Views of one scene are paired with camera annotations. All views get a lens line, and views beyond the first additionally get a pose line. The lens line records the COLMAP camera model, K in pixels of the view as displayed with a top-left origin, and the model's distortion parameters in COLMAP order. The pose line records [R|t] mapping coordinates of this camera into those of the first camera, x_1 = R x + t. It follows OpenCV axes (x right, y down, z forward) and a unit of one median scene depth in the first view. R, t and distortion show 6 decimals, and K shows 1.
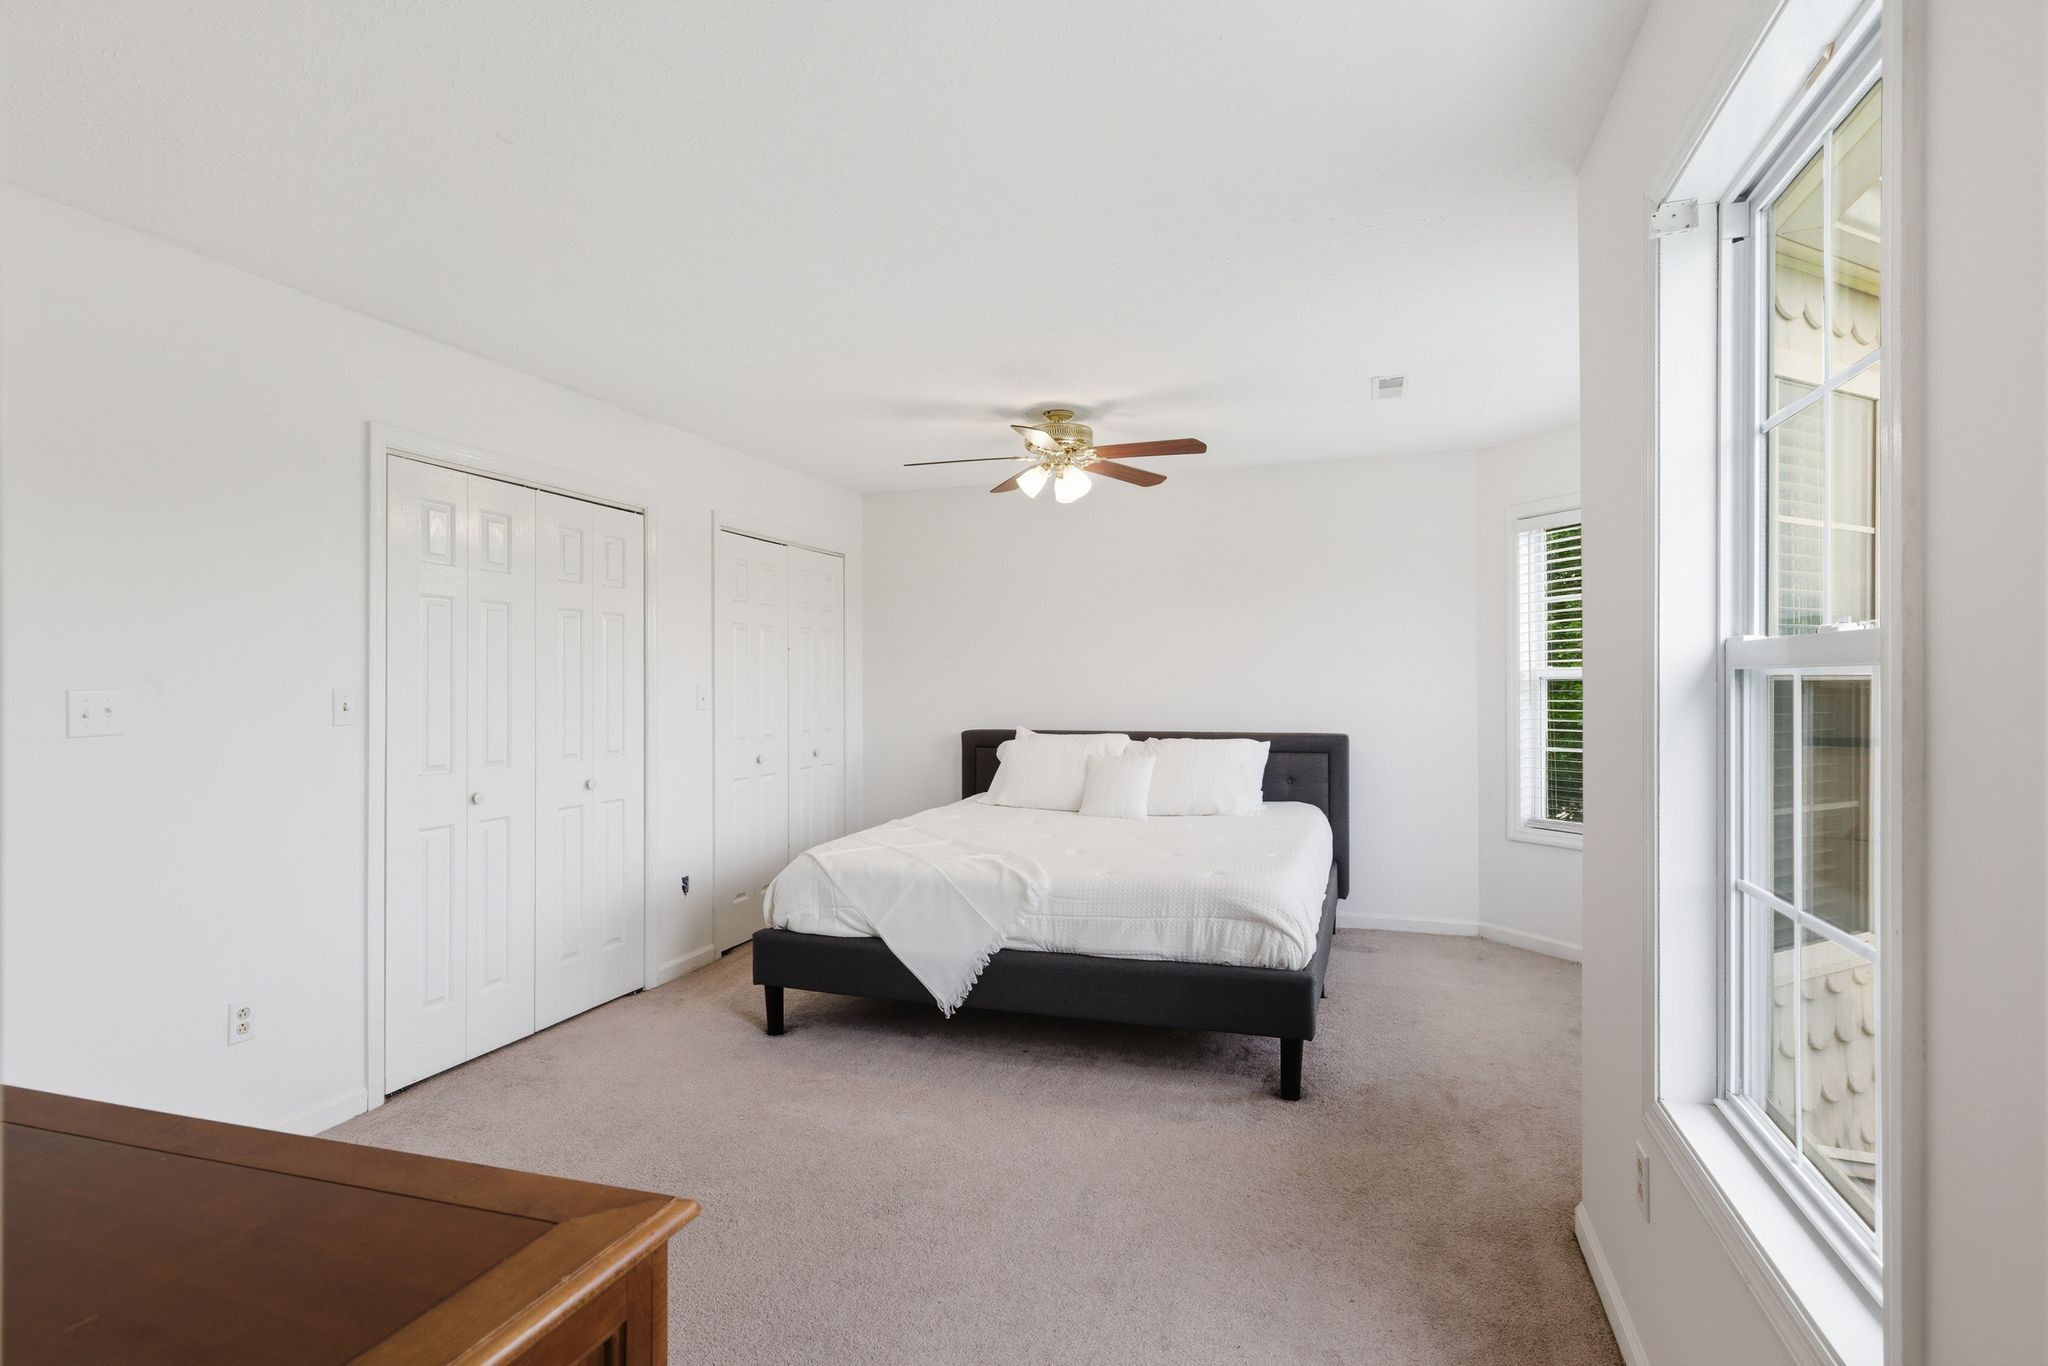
lens RADIAL K [[1021.4, 0, 1034.6], [0, 1021.4, 674.6], [0, 0, 1]] dist [-0.001546, -0.000496]
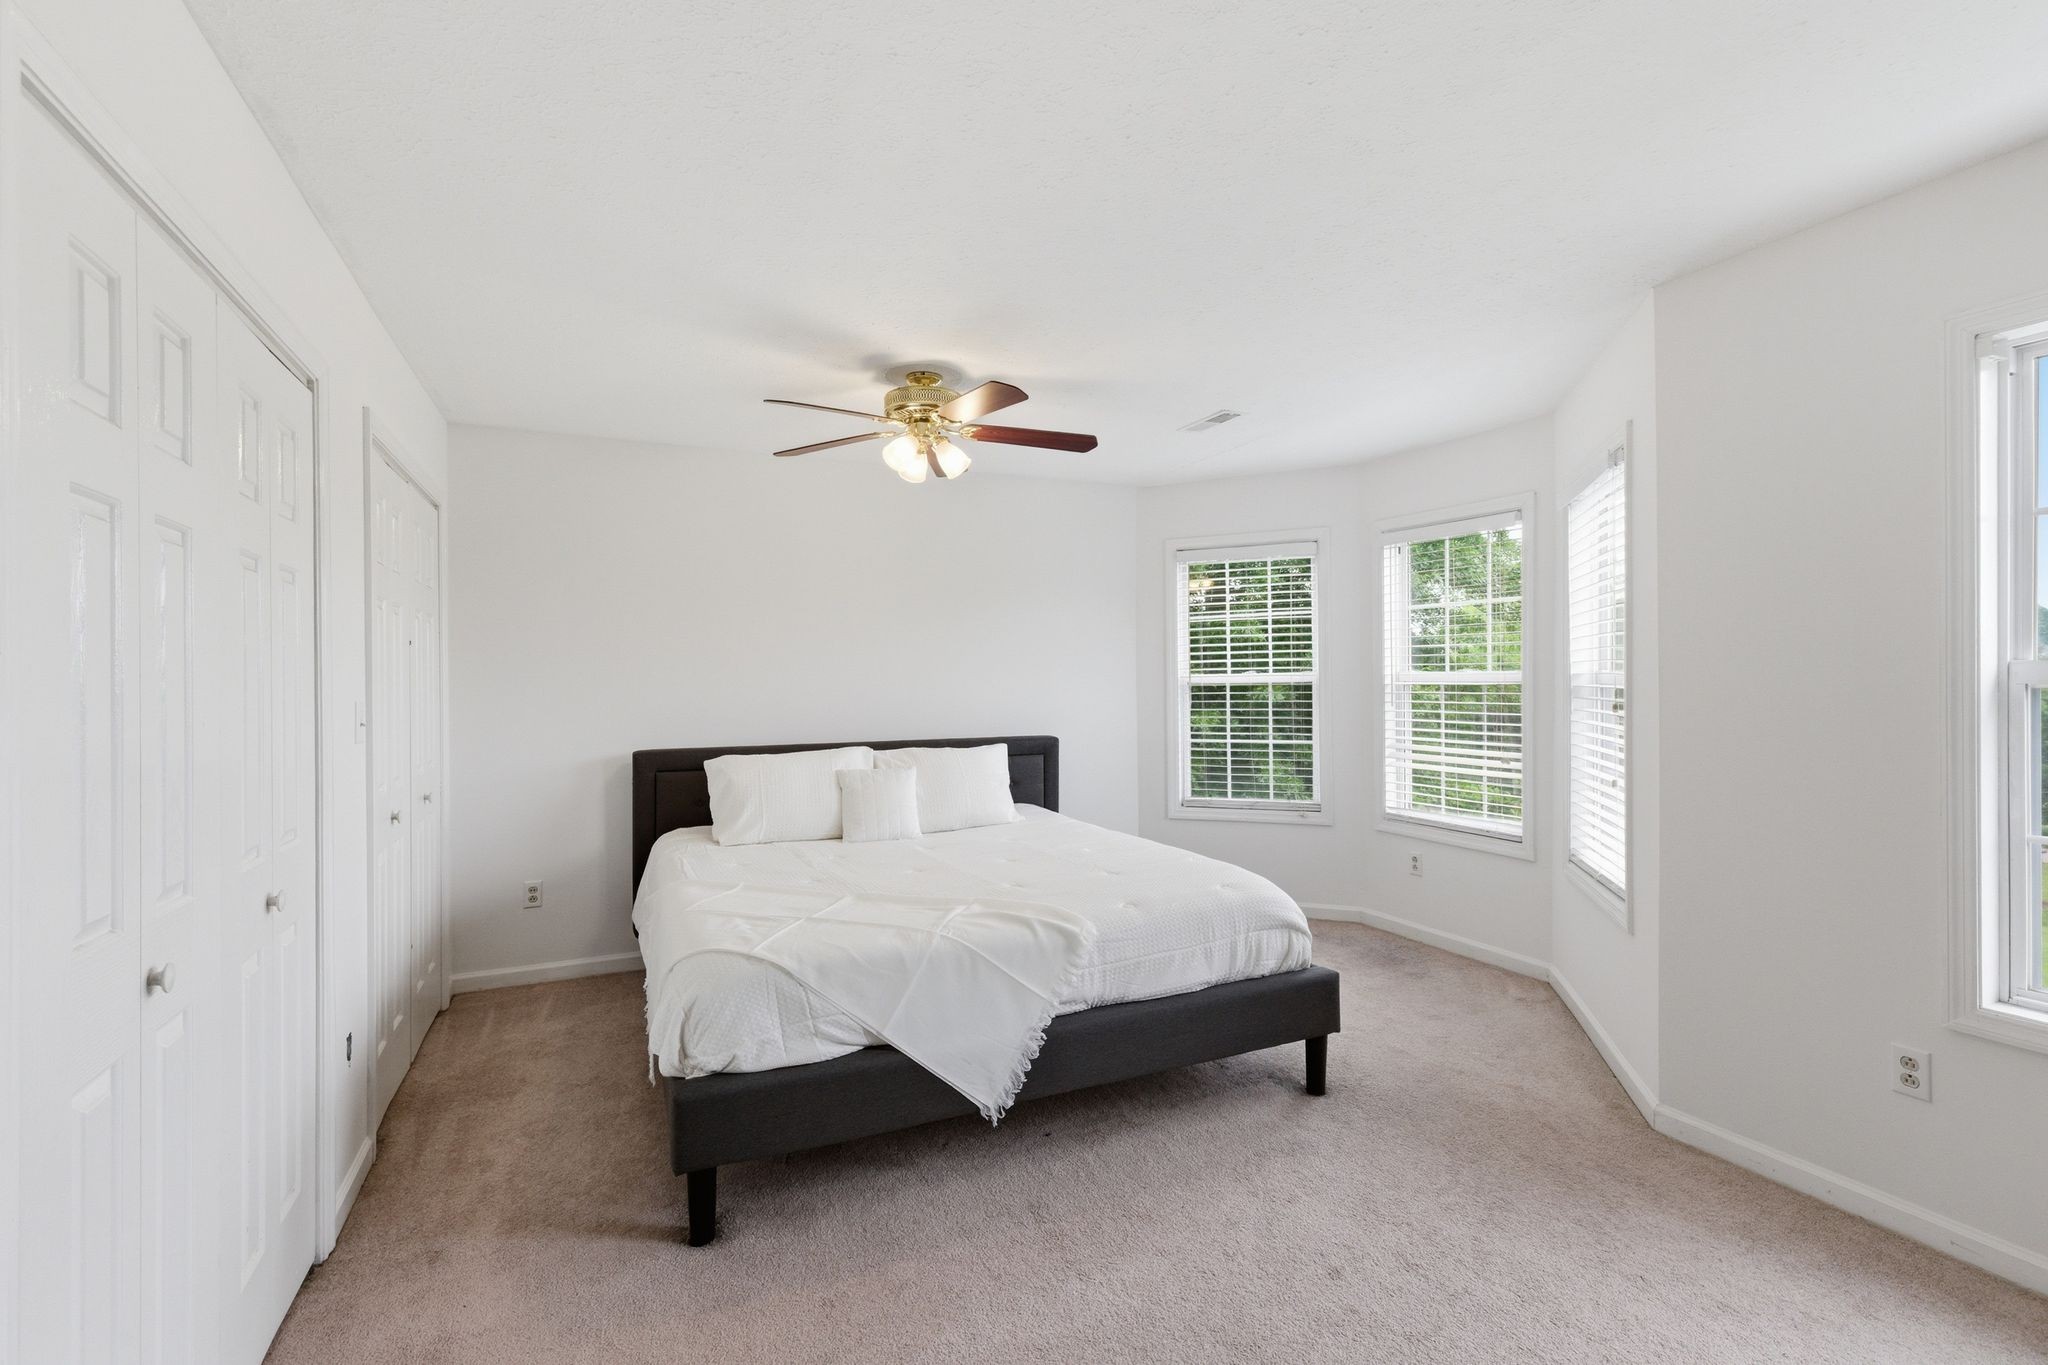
lens RADIAL K [[921.8, 0, 1024.6], [0, 921.8, 674.2], [0, 0, 1]] dist [0.014520, 0.000090]
pose [[0.727395, 0.002392, 0.686214, -0.522662], [-0.005050, 0.999986, 0.001867, -0.009057], [-0.686200, -0.004824, 0.727397, 0.445819]]
